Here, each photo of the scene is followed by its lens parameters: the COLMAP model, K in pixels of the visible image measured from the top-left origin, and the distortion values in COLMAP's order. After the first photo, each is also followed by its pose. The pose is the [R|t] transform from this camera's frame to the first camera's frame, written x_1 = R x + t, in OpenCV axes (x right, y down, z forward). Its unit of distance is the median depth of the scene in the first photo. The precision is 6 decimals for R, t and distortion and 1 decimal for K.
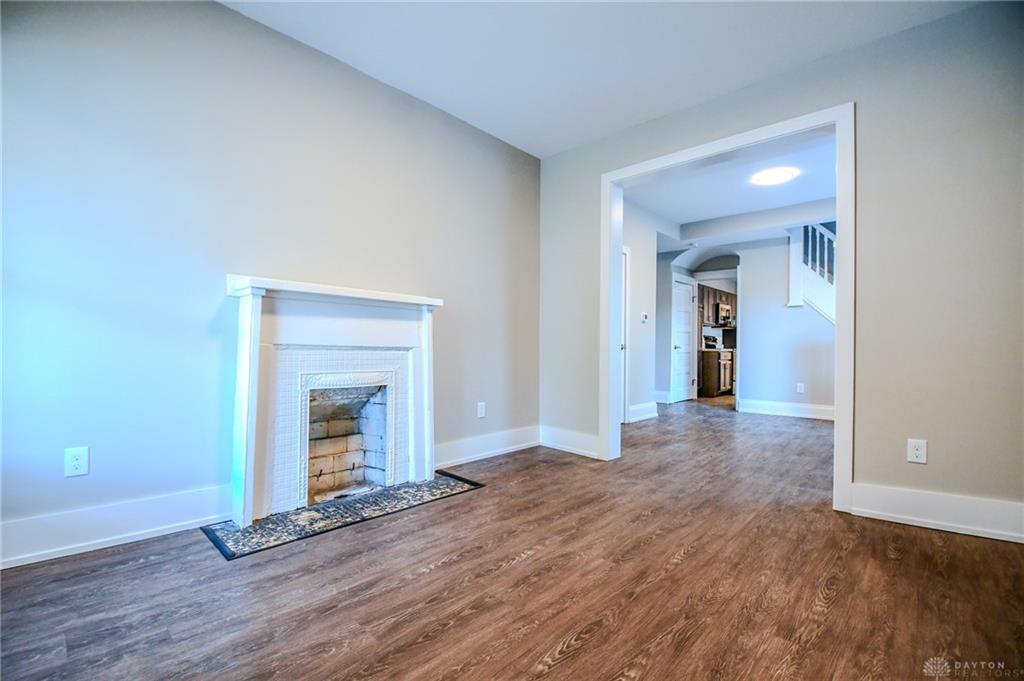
lens RADIAL K [[437.2, 0, 497.1], [0, 437.2, 345.3], [0, 0, 1]] dist [-0.030701, -0.000471]
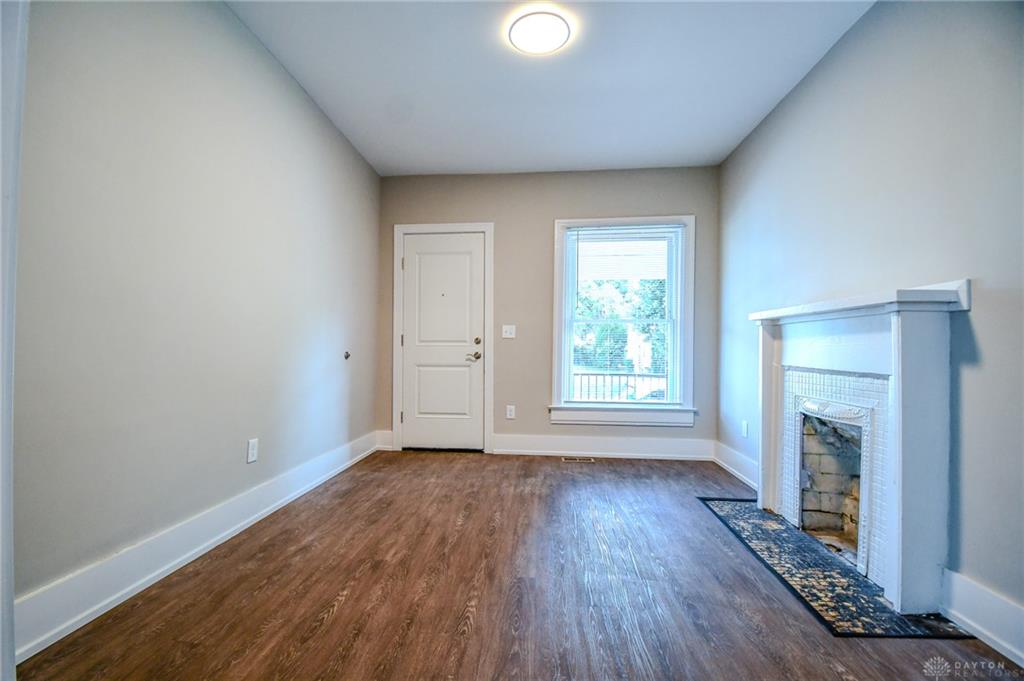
lens RADIAL K [[437.2, 0, 497.1], [0, 437.2, 345.3], [0, 0, 1]] dist [-0.030701, -0.000471]
pose [[-0.775944, -0.024558, -0.630323, 0.778388], [-0.020690, 0.999695, -0.013479, -0.023608], [0.630462, 0.002582, -0.776216, 1.410144]]
